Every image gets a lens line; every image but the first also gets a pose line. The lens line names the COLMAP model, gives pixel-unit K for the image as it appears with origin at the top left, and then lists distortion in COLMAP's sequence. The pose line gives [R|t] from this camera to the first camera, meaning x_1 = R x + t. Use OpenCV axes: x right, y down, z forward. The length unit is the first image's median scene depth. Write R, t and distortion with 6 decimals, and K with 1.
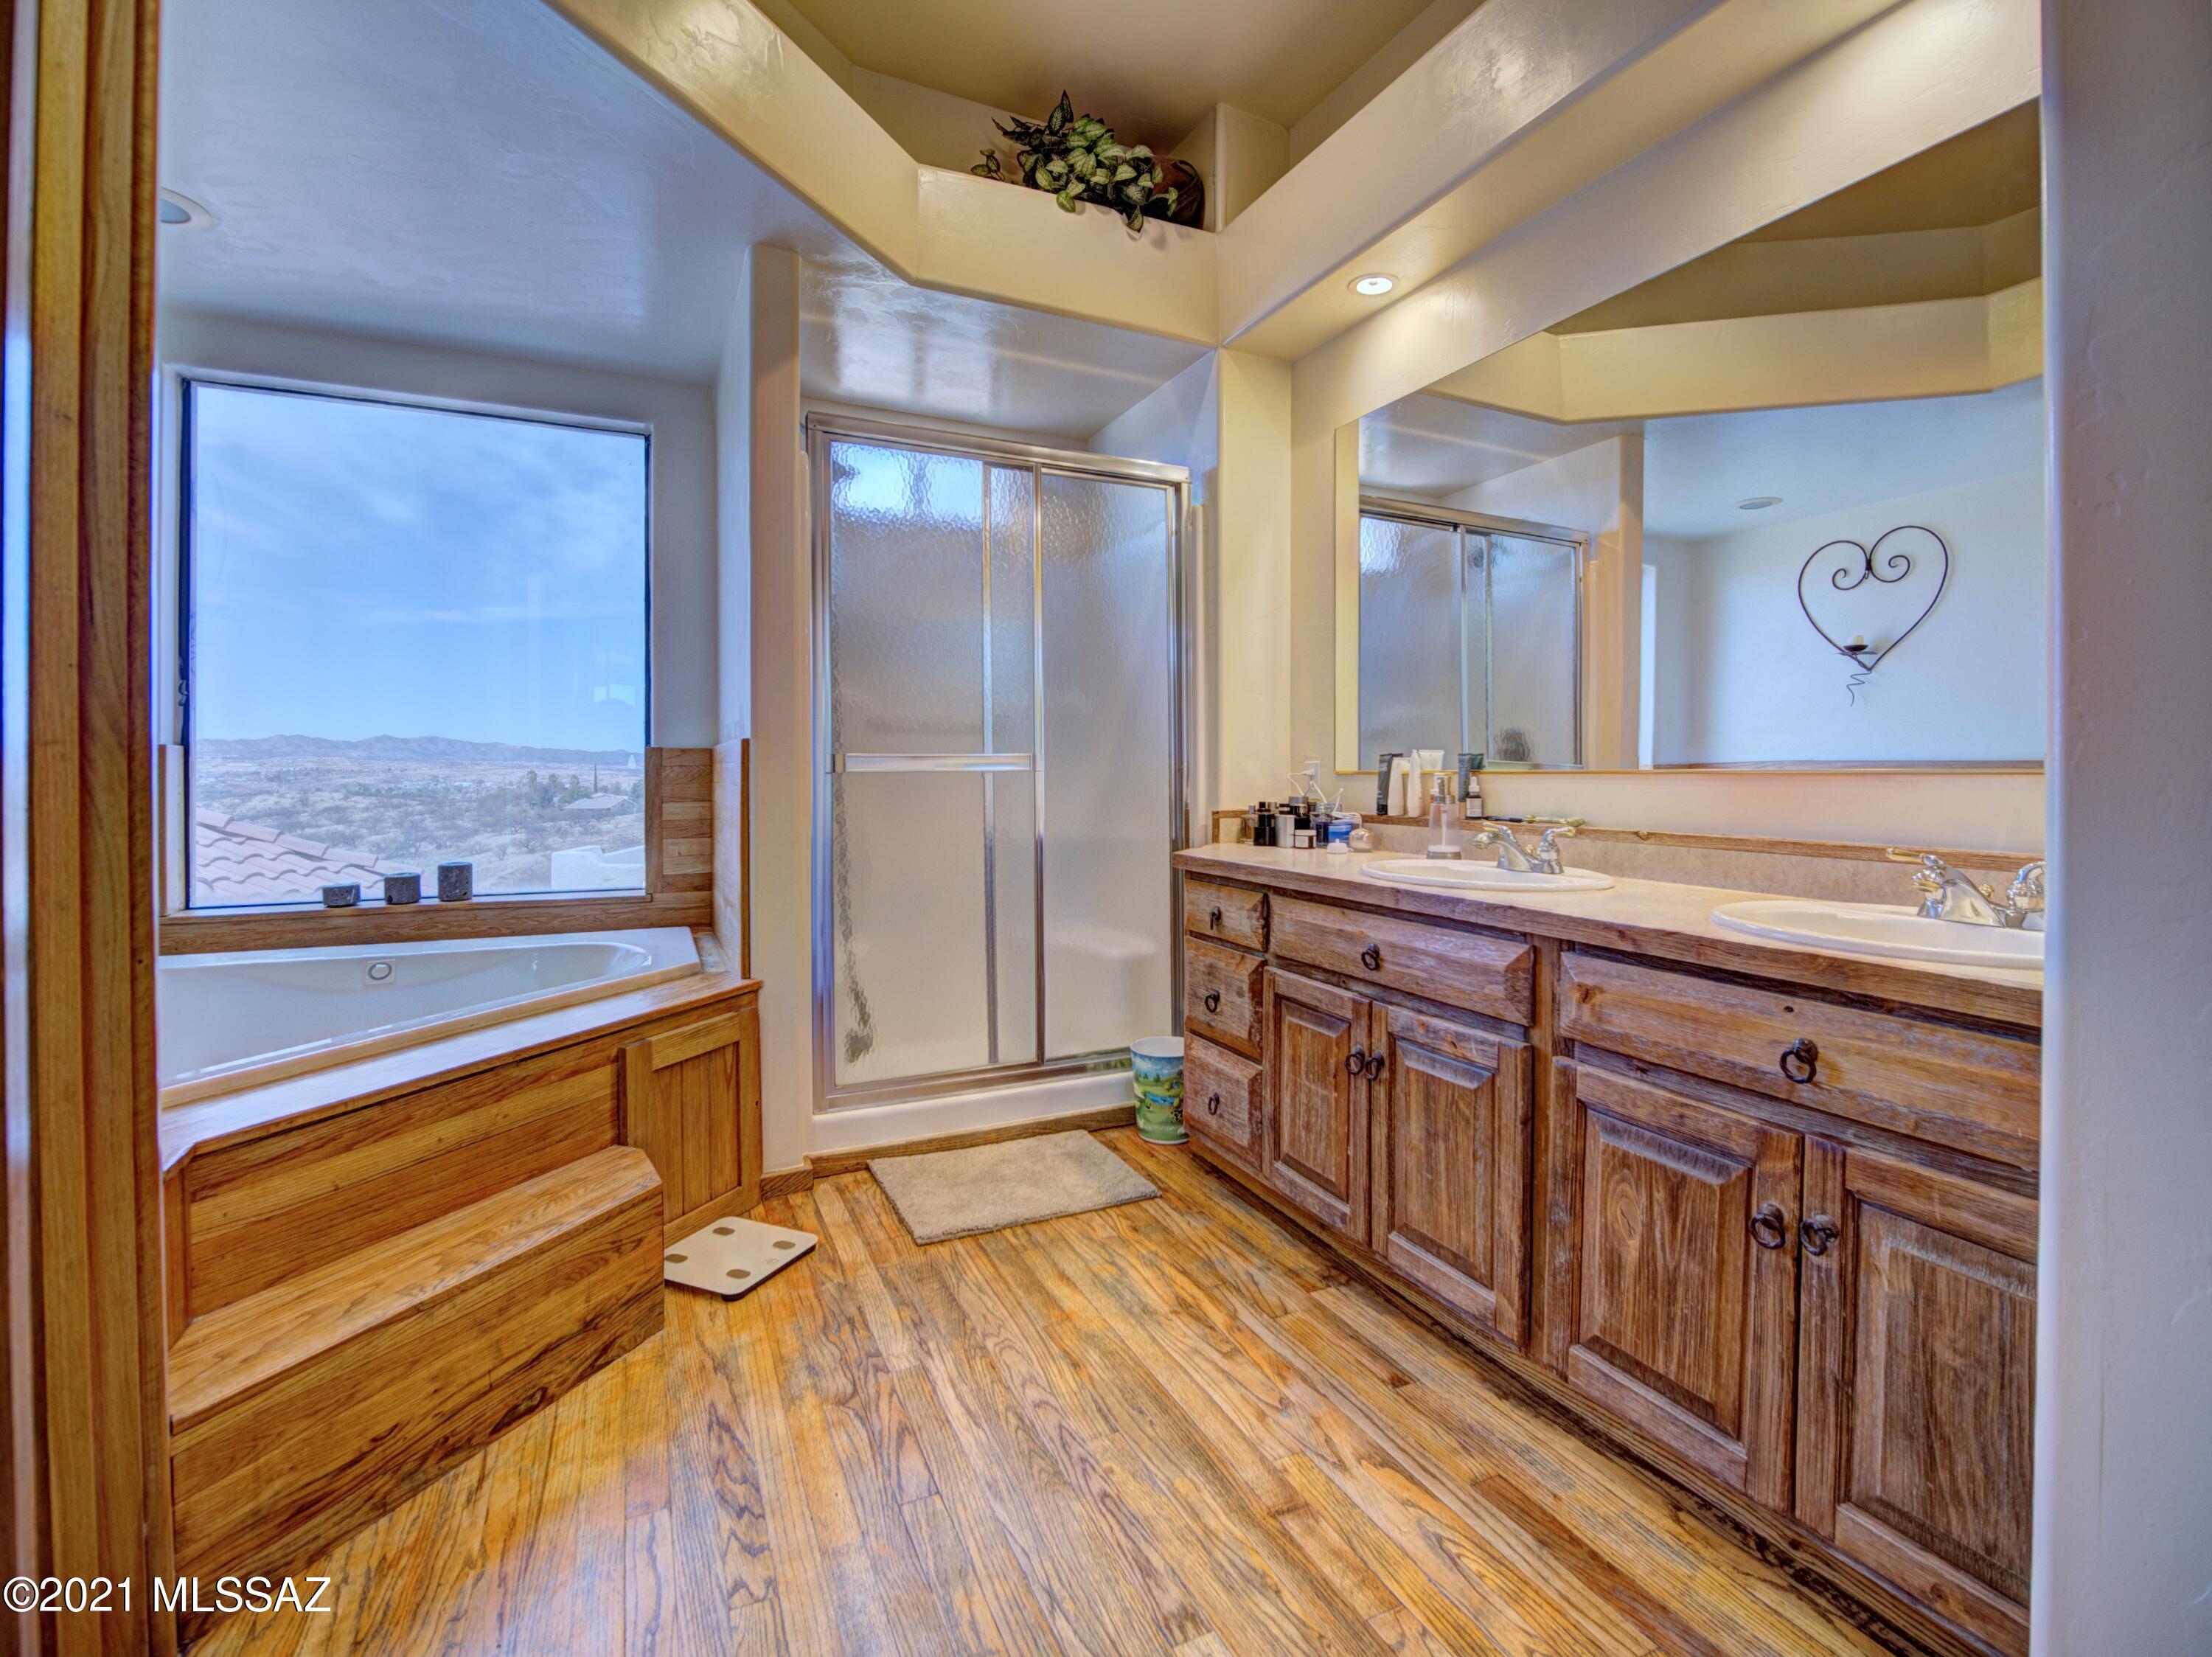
lens RADIAL K [[996.8, 0, 1106.9], [0, 996.8, 771.1], [0, 0, 1]] dist [-0.001267, -0.000279]
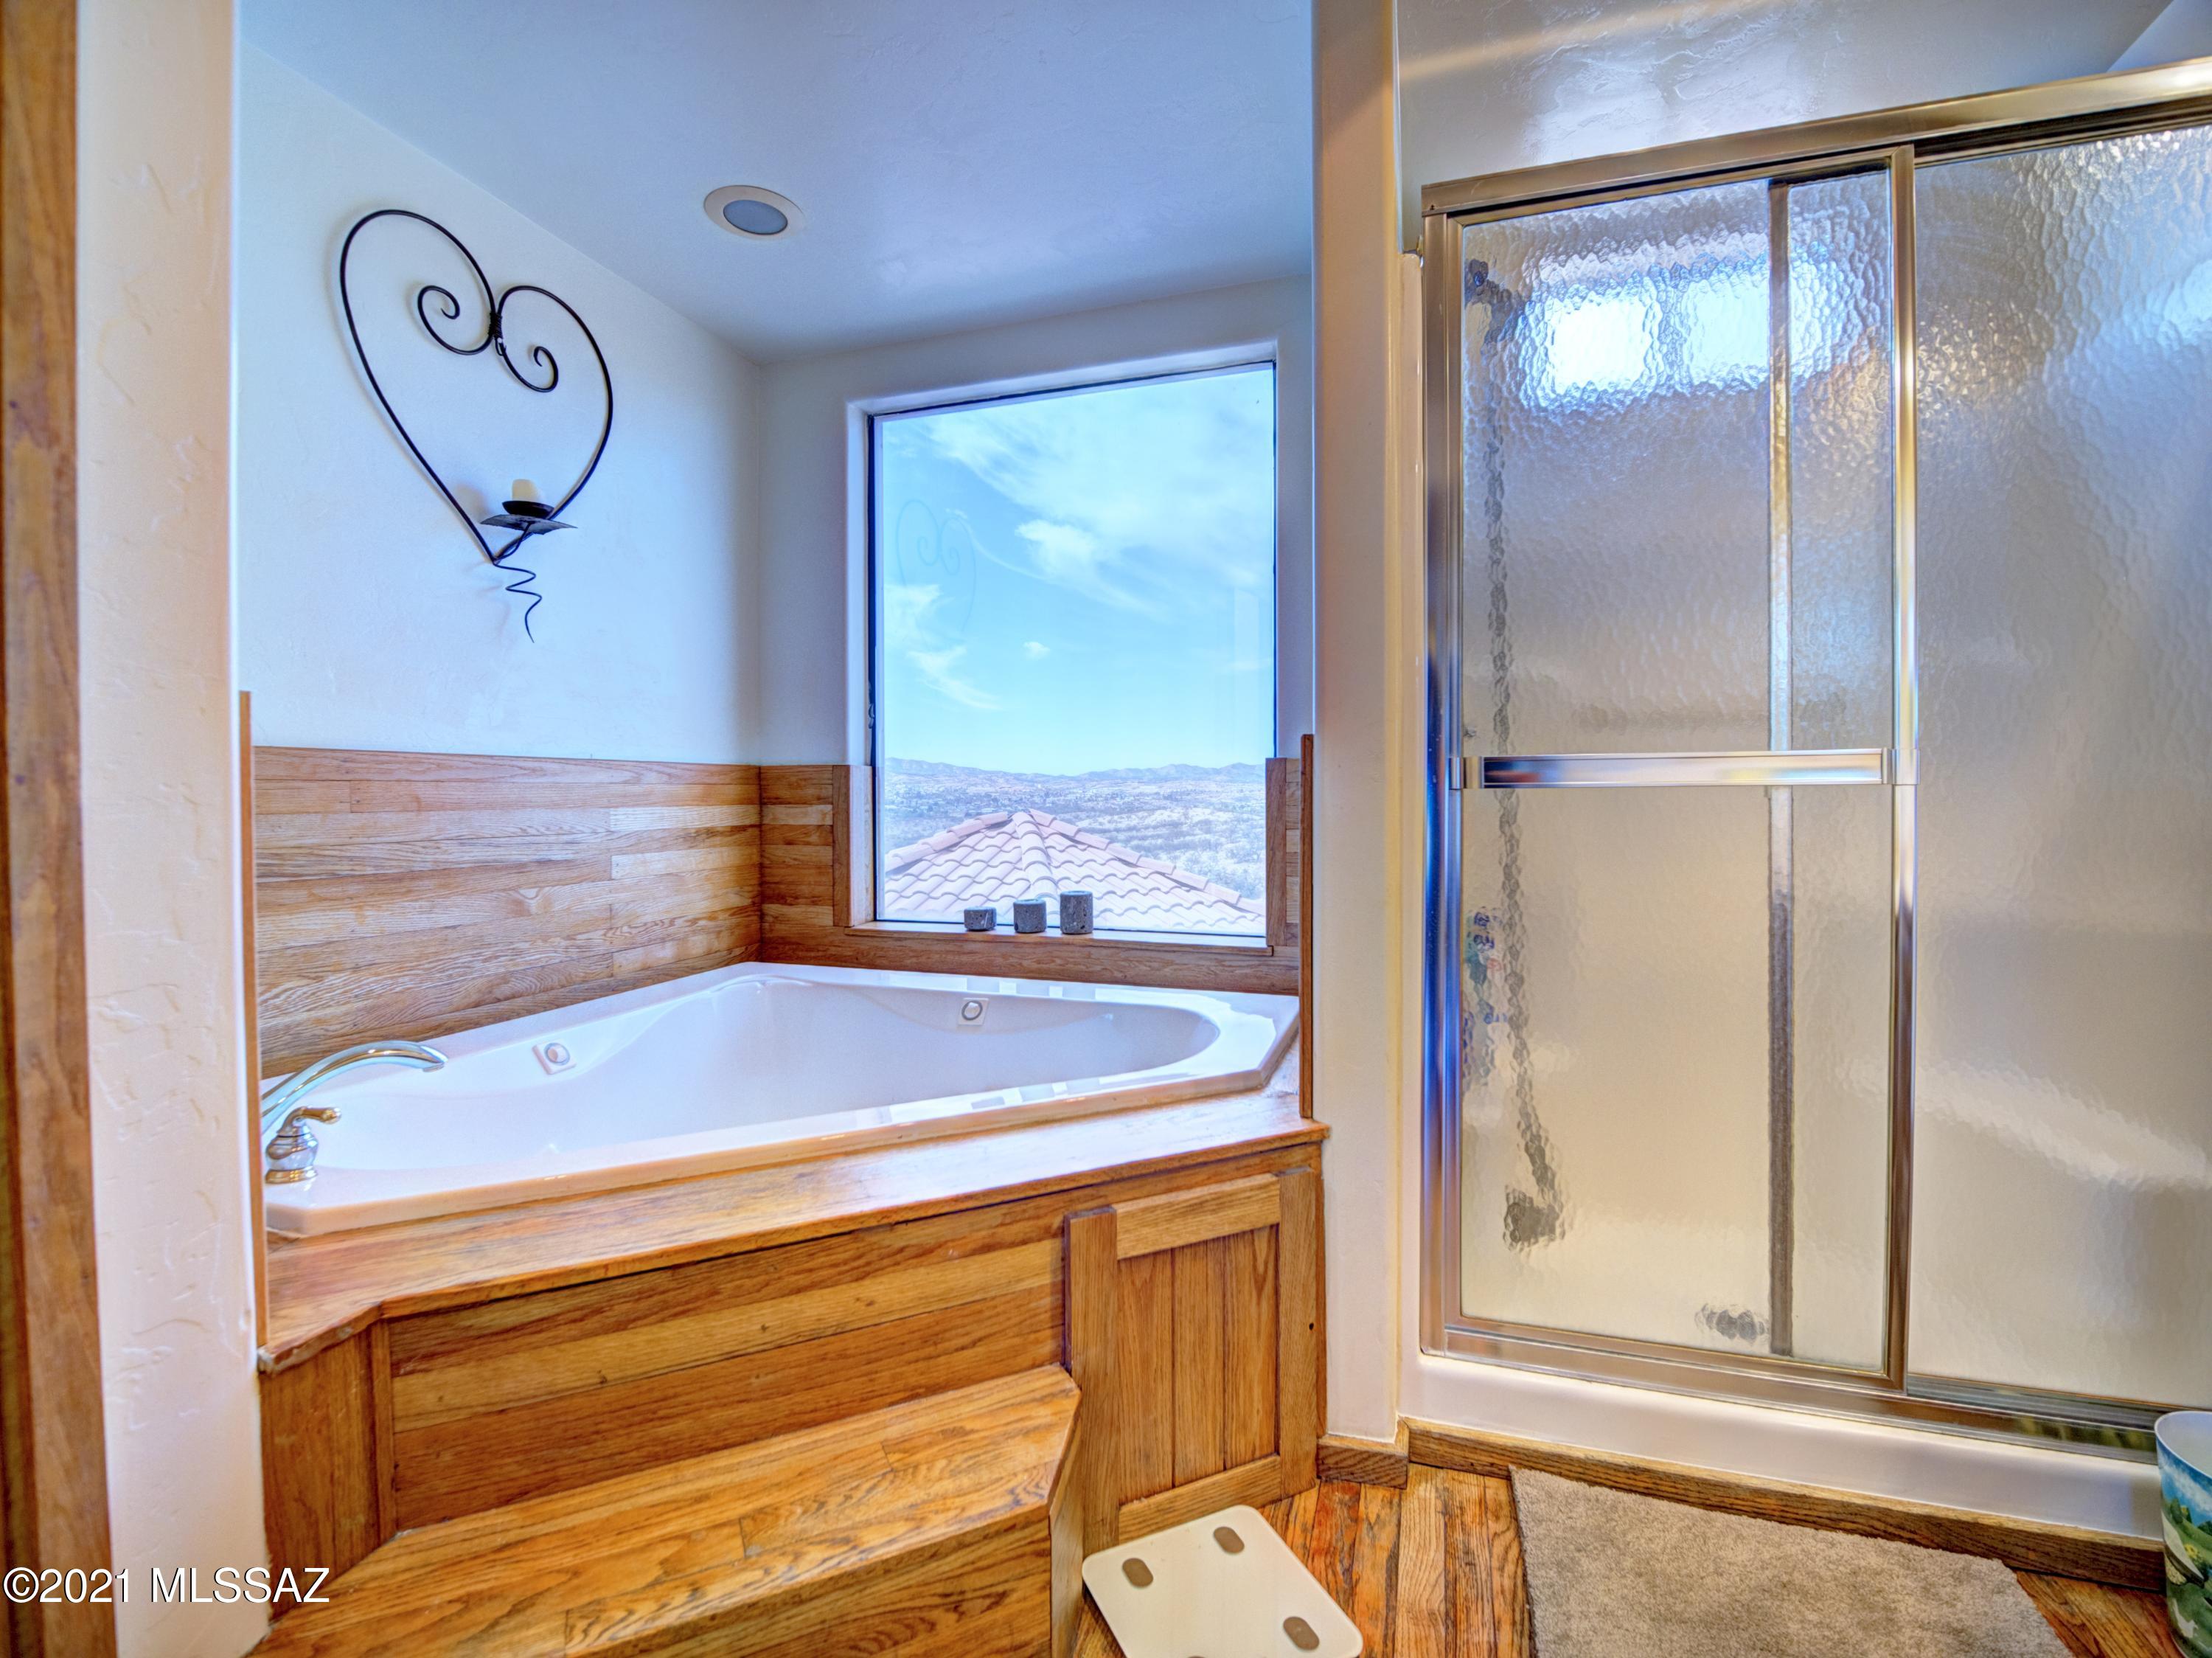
lens RADIAL K [[987.4, 0, 1104.2], [0, 987.4, 814.9], [0, 0, 1]] dist [-0.018728, -0.000491]
pose [[0.725712, 0.014452, -0.687847, -0.031392], [0.002018, 0.999730, 0.023133, 0.003012], [0.687996, -0.018176, 0.725487, 0.479007]]
